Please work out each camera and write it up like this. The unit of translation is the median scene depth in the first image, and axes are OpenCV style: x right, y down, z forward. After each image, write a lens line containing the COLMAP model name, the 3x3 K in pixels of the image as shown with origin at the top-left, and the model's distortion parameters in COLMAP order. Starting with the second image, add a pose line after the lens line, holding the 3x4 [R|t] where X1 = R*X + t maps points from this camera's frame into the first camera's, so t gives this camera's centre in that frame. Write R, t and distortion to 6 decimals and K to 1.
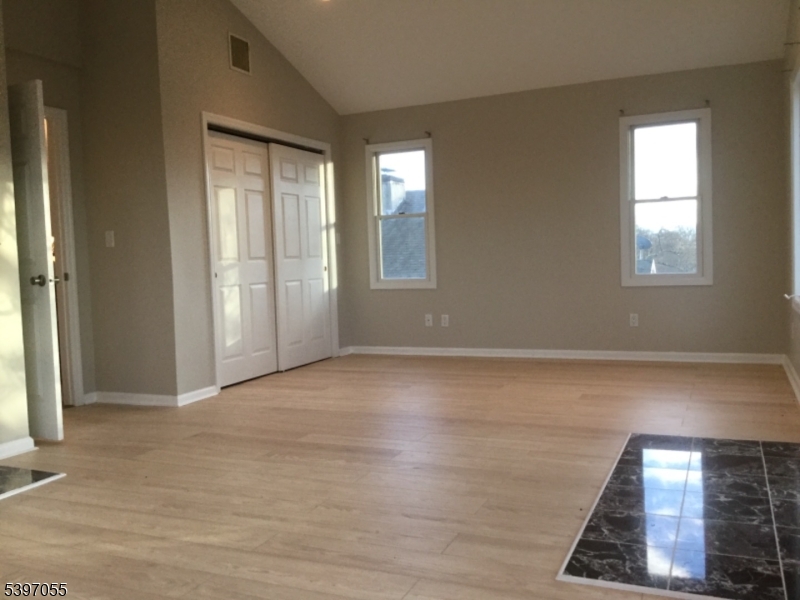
lens RADIAL K [[719.8, 0, 395.9], [0, 719.8, 297.4], [0, 0, 1]] dist [0.117242, -0.236788]
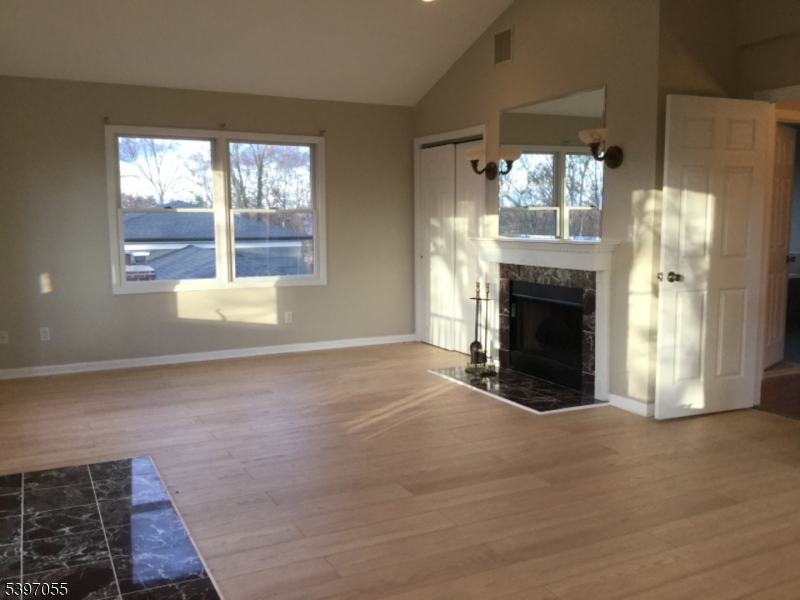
lens RADIAL K [[719.8, 0, 395.9], [0, 719.8, 297.4], [0, 0, 1]] dist [0.117242, -0.236788]
pose [[-0.632434, 0.121238, -0.765068, 0.469776], [-0.017750, 0.985148, 0.170787, -0.129097], [0.774411, 0.121592, -0.620889, 1.020437]]
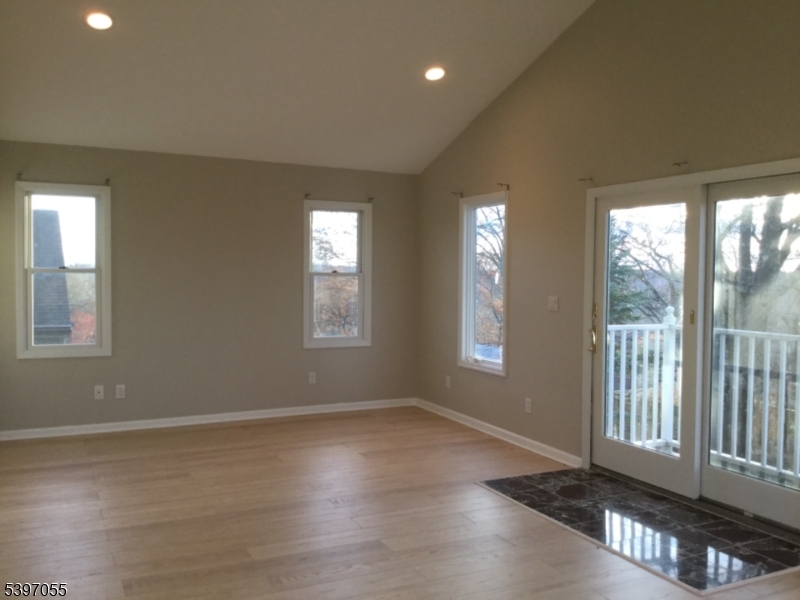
lens RADIAL K [[719.8, 0, 395.9], [0, 719.8, 297.4], [0, 0, 1]] dist [0.117242, -0.236788]
pose [[0.641950, 0.016214, 0.766575, -0.518862], [0.010252, 0.999506, -0.029725, -0.068535], [-0.766678, 0.026941, 0.641466, 0.205345]]
